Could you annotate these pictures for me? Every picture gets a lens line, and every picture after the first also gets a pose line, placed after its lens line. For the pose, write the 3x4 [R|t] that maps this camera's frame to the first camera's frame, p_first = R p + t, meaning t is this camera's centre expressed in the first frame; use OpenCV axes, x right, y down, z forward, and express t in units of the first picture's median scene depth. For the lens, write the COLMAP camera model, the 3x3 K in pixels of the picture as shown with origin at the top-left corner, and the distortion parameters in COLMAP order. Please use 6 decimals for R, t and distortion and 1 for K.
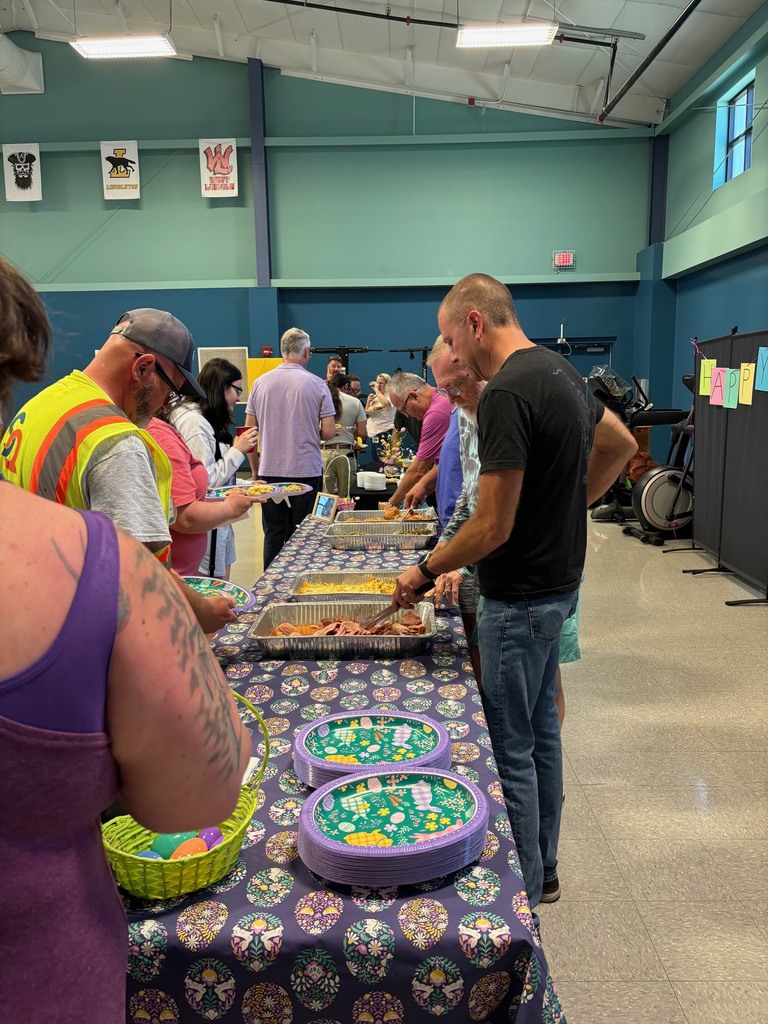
lens RADIAL K [[771.6, 0, 382.6], [0, 771.6, 509.3], [0, 0, 1]] dist [0.068918, 0.001178]
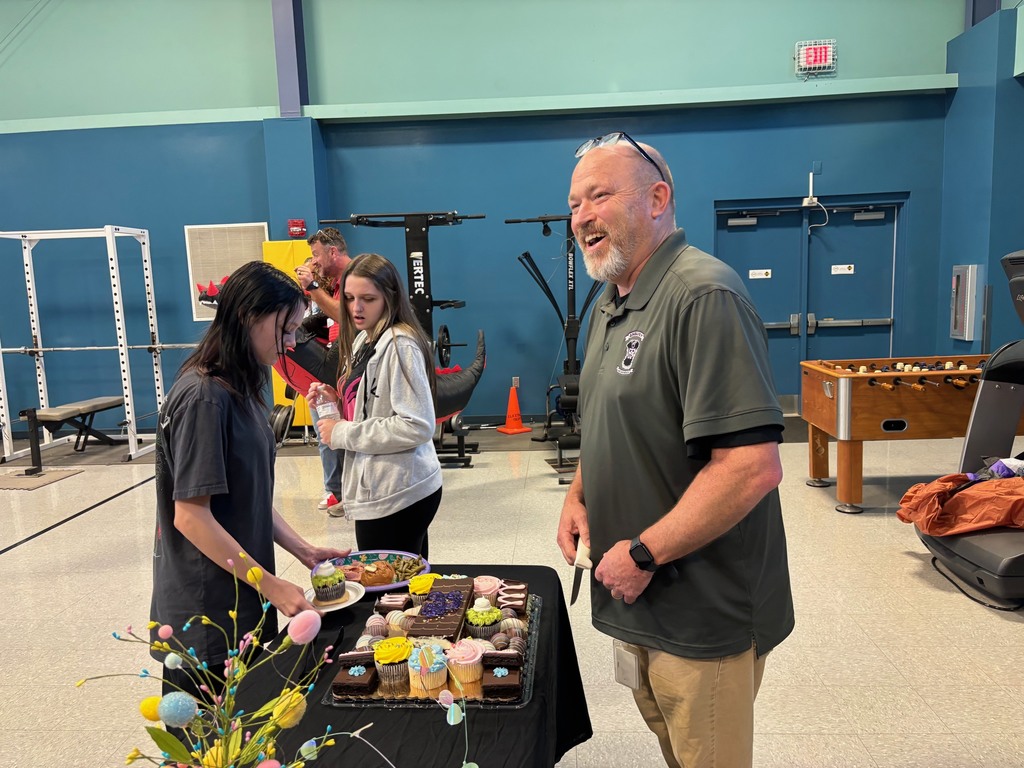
lens RADIAL K [[771.6, 0, 512.4], [0, 771.6, 384.8], [0, 0, 1]] dist [0.068918, 0.001178]
pose [[0.999072, -0.011184, -0.041601, 0.033246], [0.009954, 0.999510, -0.029669, -0.067232], [0.041913, 0.029227, 0.998694, 0.423210]]
